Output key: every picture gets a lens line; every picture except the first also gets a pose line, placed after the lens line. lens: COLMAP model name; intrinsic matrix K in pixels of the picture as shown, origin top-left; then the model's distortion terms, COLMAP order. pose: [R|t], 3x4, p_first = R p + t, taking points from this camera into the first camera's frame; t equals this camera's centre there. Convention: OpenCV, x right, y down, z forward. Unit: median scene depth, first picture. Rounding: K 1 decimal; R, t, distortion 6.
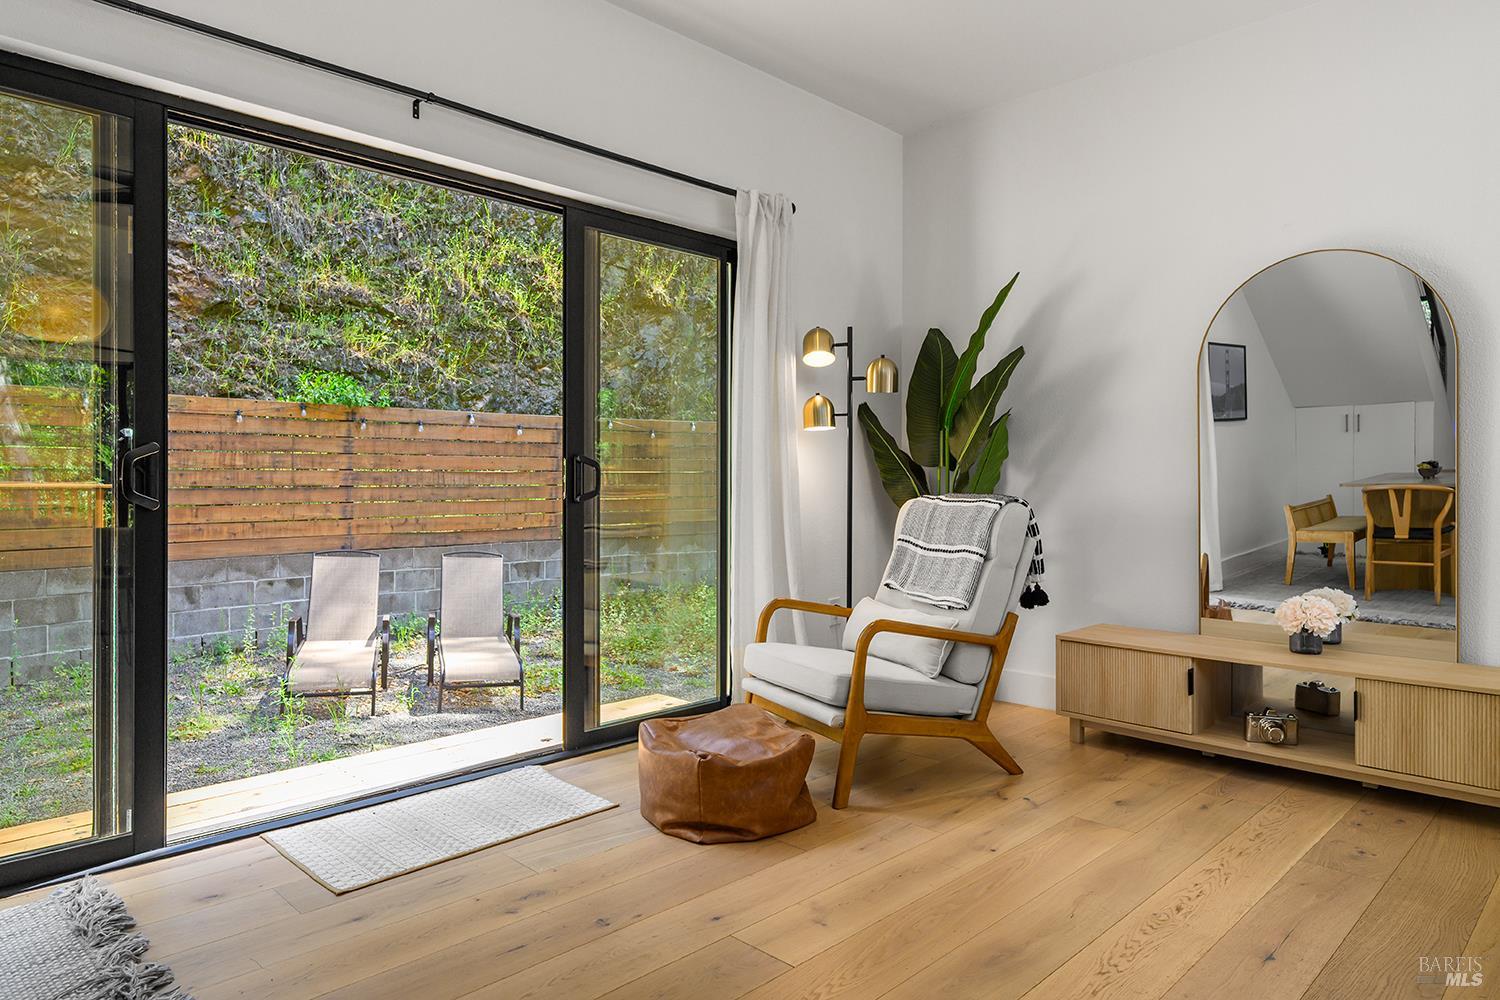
lens RADIAL K [[850.5, 0, 737.0], [0, 850.5, 485.5], [0, 0, 1]] dist [0.009135, 0.001667]
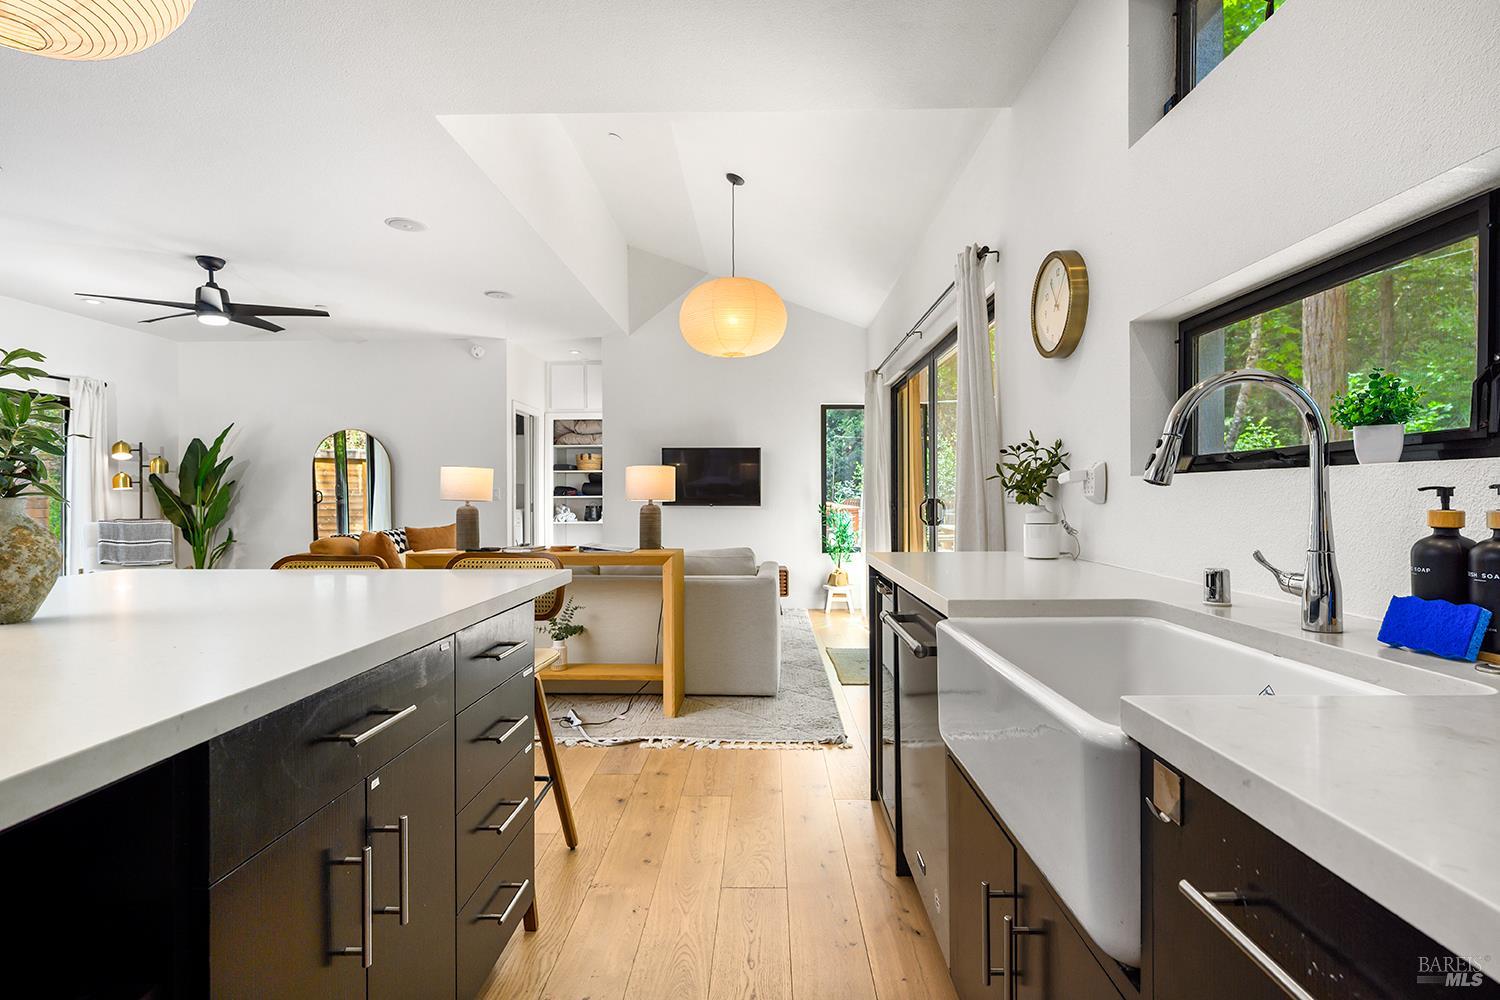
lens RADIAL K [[717.6, 0, 749.1], [0, 717.6, 495.5], [0, 0, 1]] dist [0.002626, 0.000488]
pose [[0.695473, -0.002969, 0.718547, -0.108200], [0.006351, 0.999978, -0.002015, -0.035650], [-0.718525, 0.005965, 0.695476, -1.408366]]
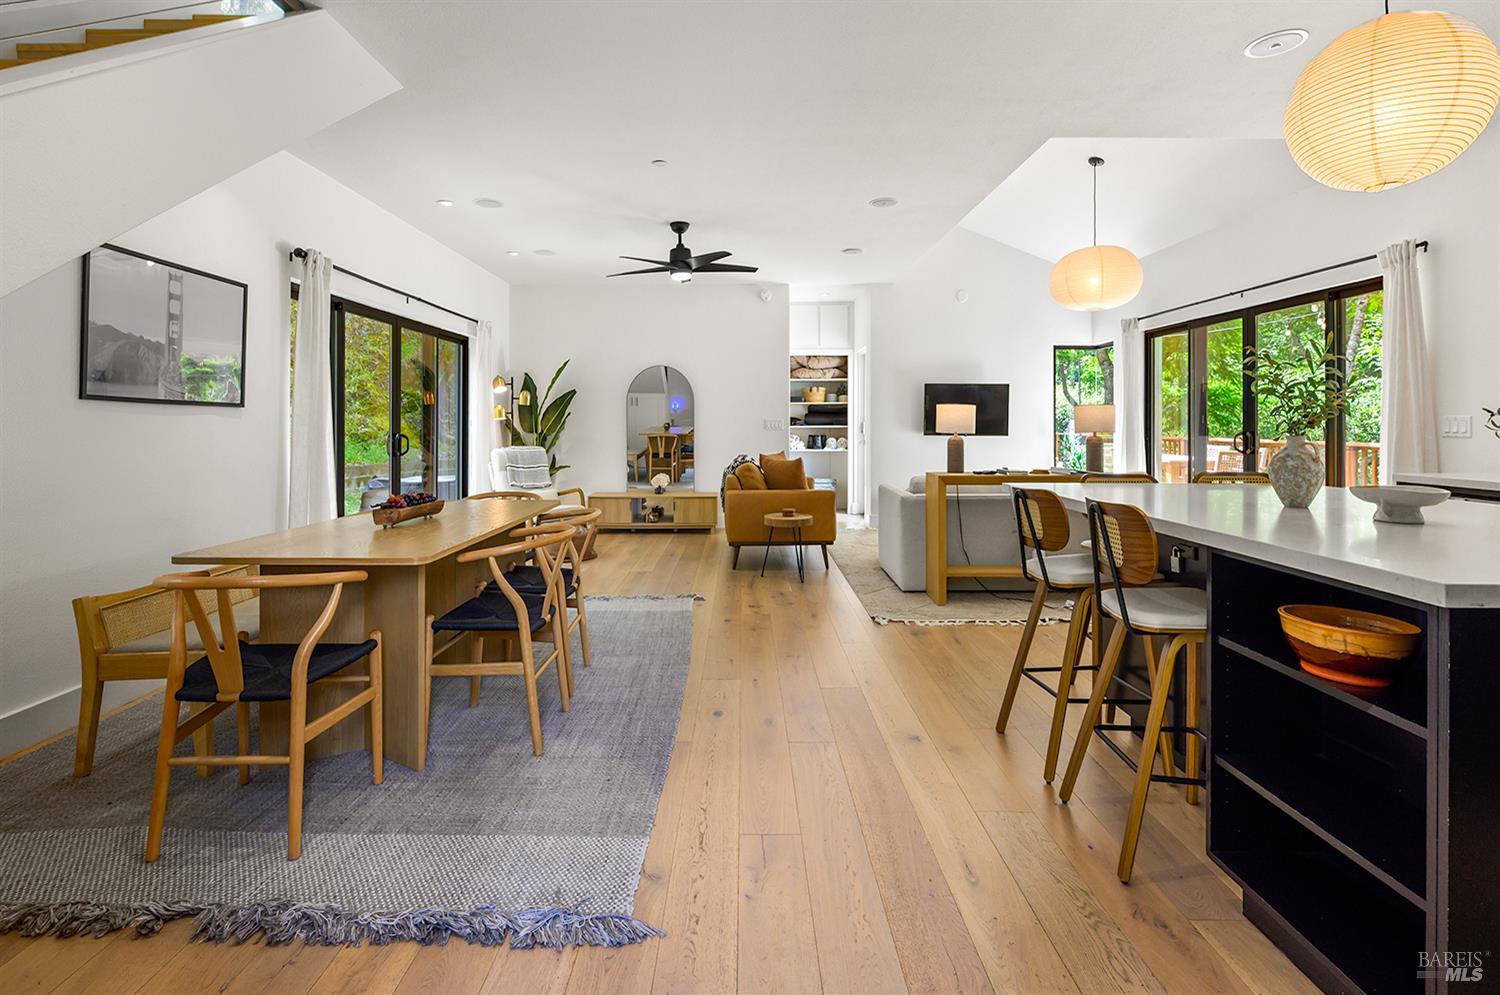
lens RADIAL K [[740.8, 0, 755.7], [0, 740.8, 427.5], [0, 0, 1]] dist [-0.001104, -0.000120]
pose [[0.664248, -0.003745, 0.747503, -0.989851], [0.001132, 0.999991, 0.004005, -0.048231], [-0.747512, -0.001815, 0.664246, -0.934680]]
